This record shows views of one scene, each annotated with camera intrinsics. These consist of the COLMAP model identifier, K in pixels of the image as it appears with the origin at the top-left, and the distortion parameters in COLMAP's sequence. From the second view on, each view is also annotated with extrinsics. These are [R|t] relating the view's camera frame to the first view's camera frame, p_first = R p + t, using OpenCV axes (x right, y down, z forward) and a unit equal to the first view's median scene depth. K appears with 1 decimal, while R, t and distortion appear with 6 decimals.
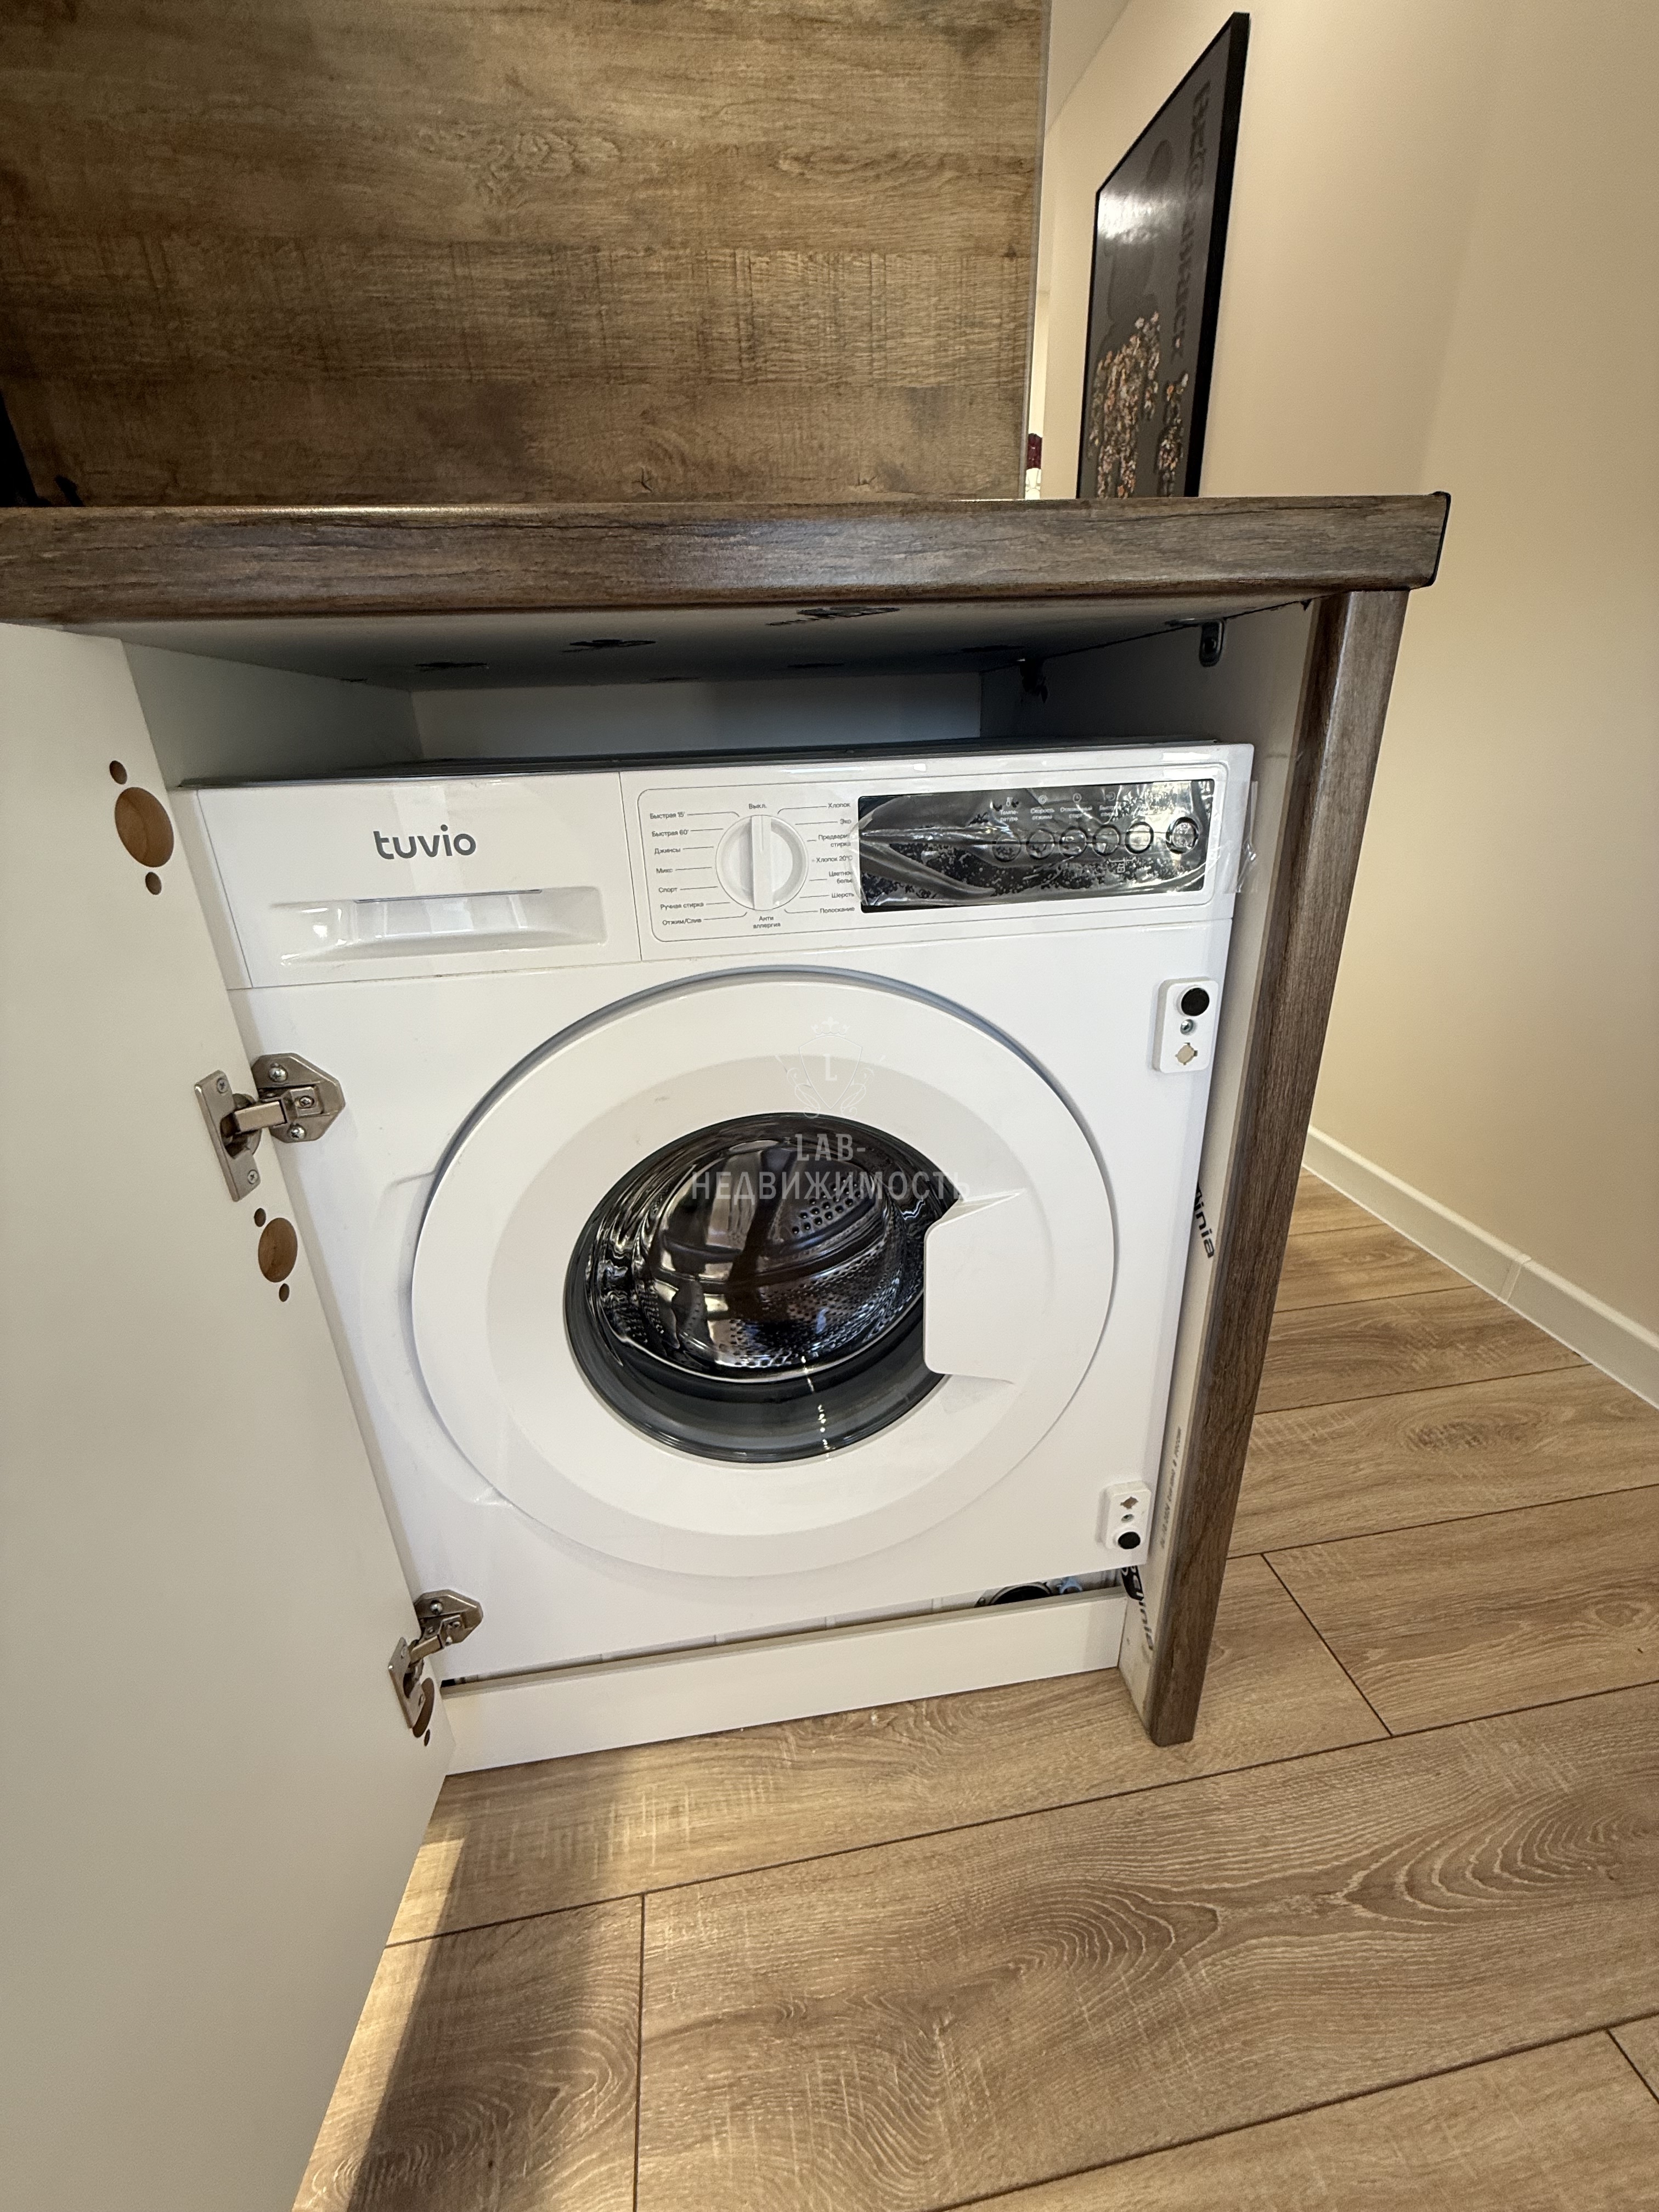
lens RADIAL K [[885.4, 0, 829.2], [0, 885.4, 1096.5], [0, 0, 1]] dist [0.001259, 0.000261]
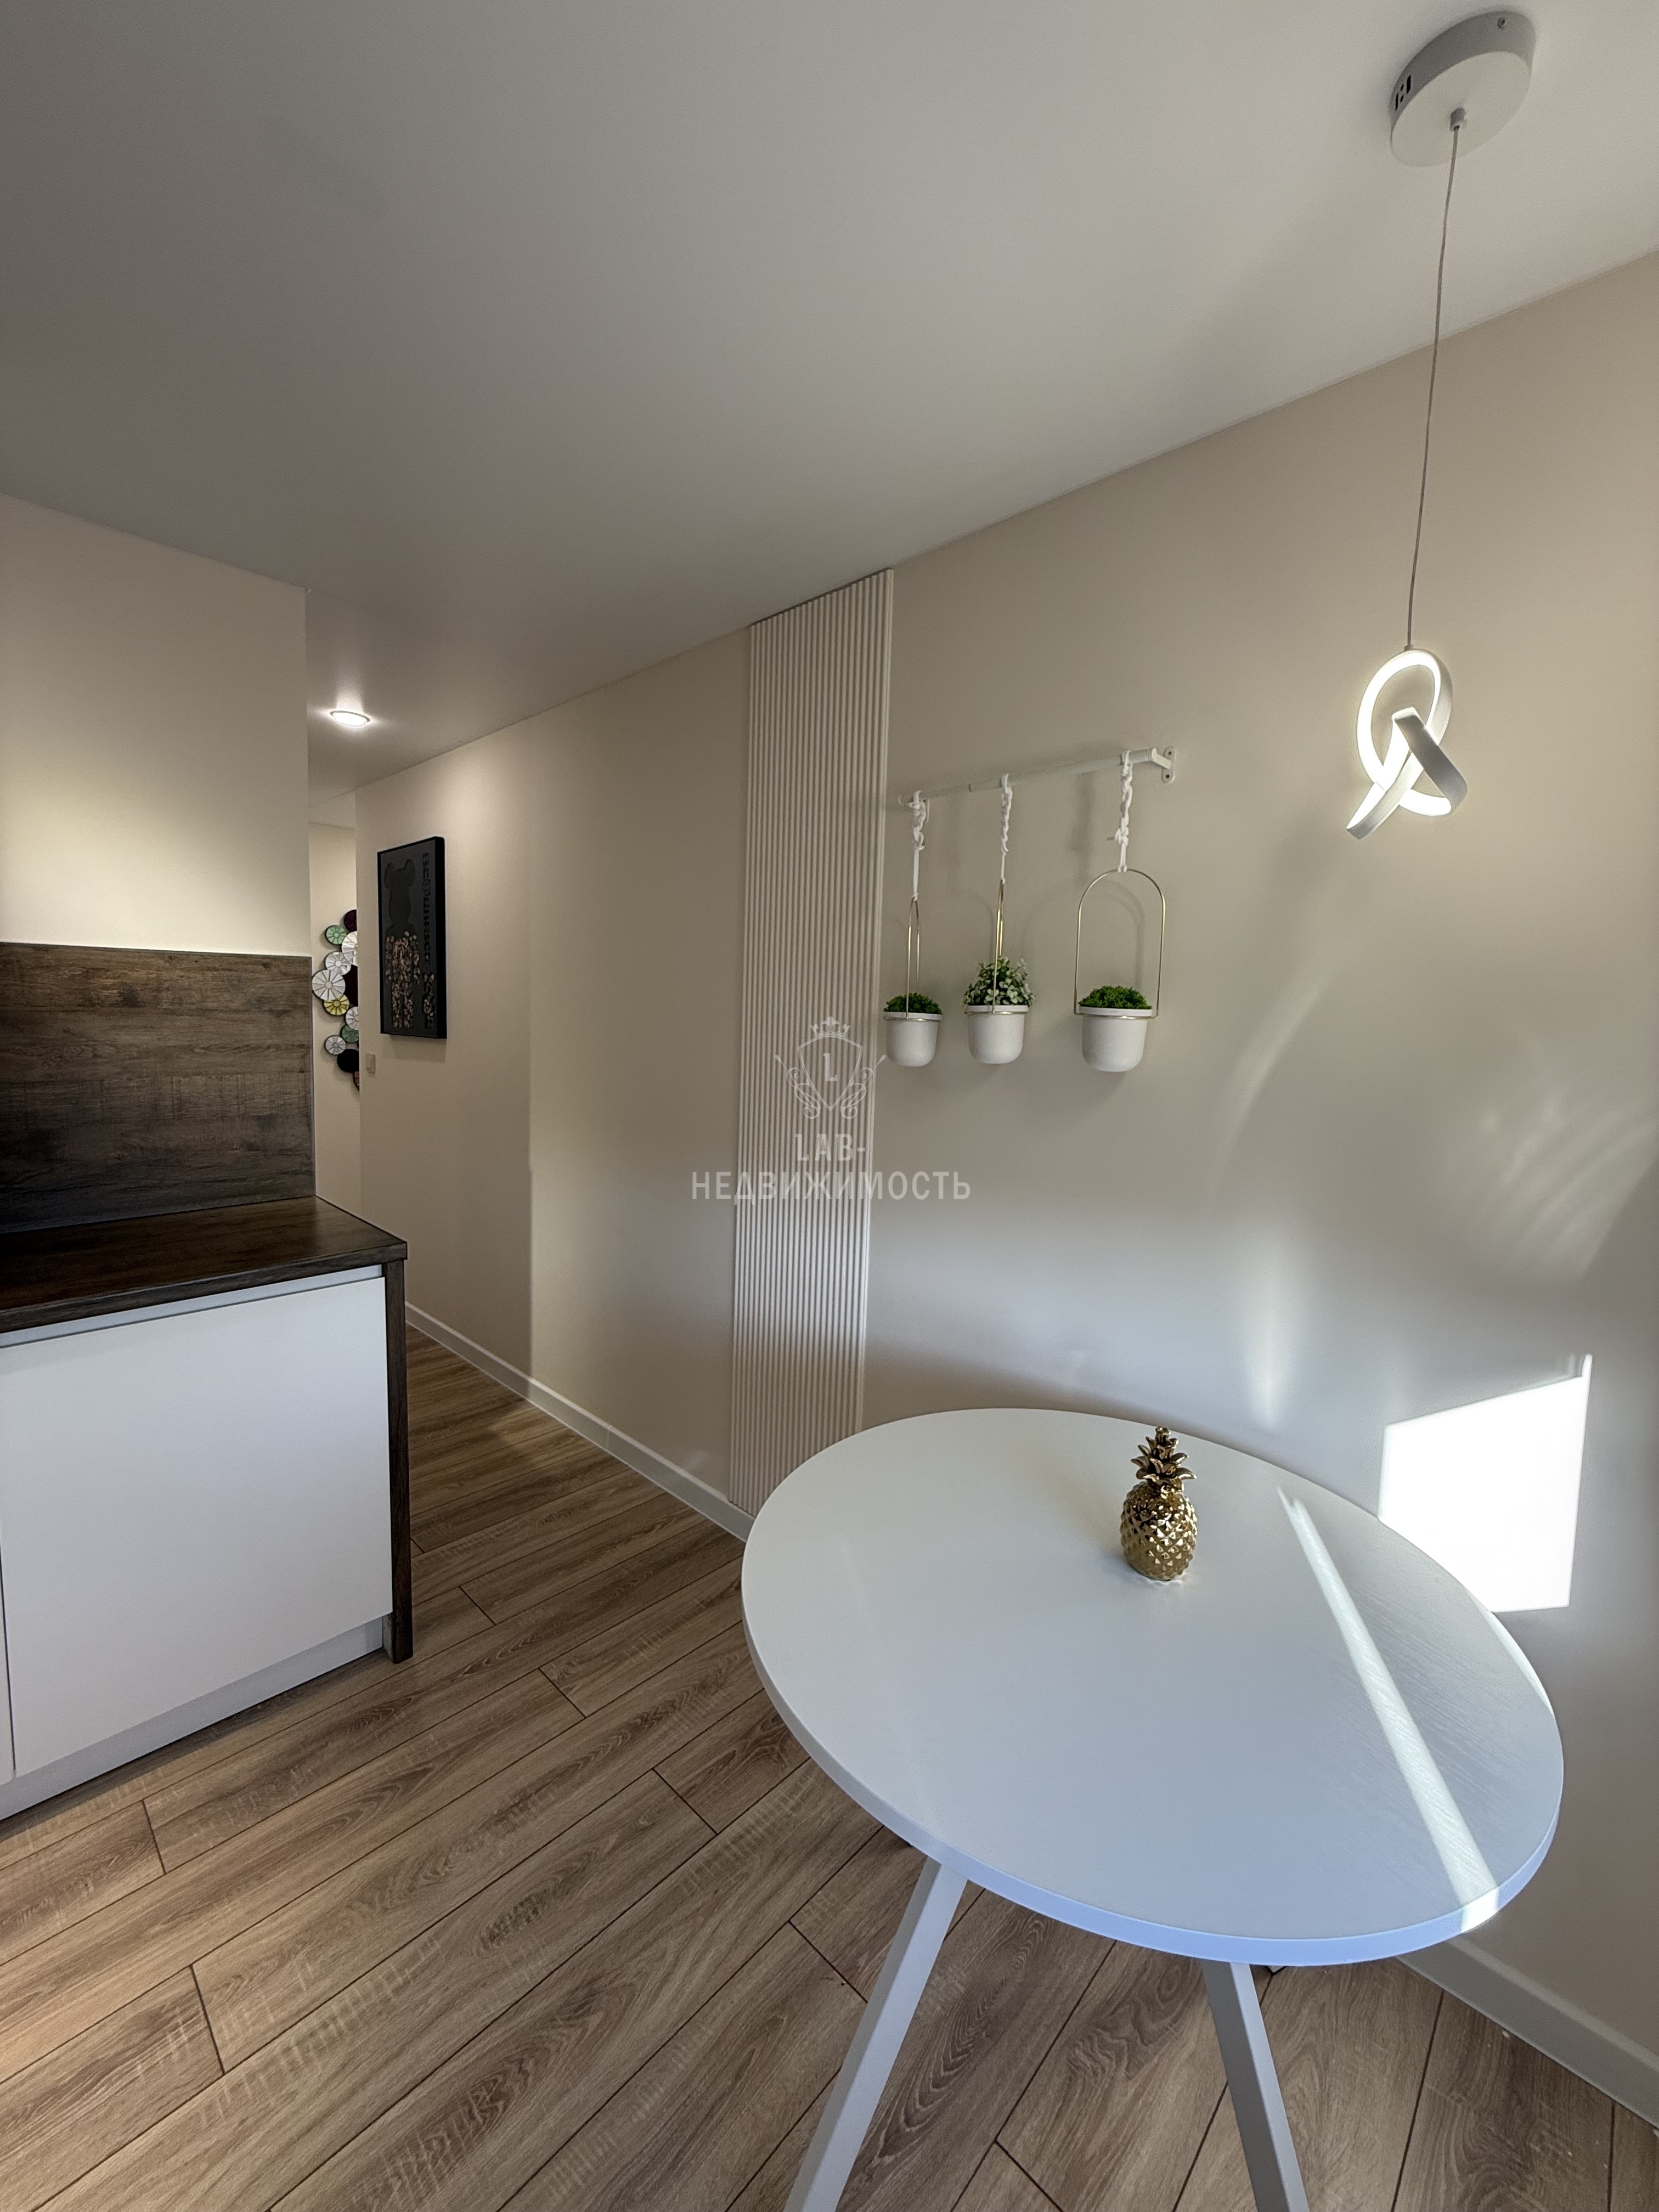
lens RADIAL K [[880.7, 0, 834.6], [0, 880.7, 1098.1], [0, 0, 1]] dist [-0.001183, 0.000277]
pose [[0.789976, -0.006017, 0.613108, -0.155089], [0.181872, 0.957248, -0.224943, -0.001311], [-0.585543, 0.289206, 0.757297, -1.978264]]
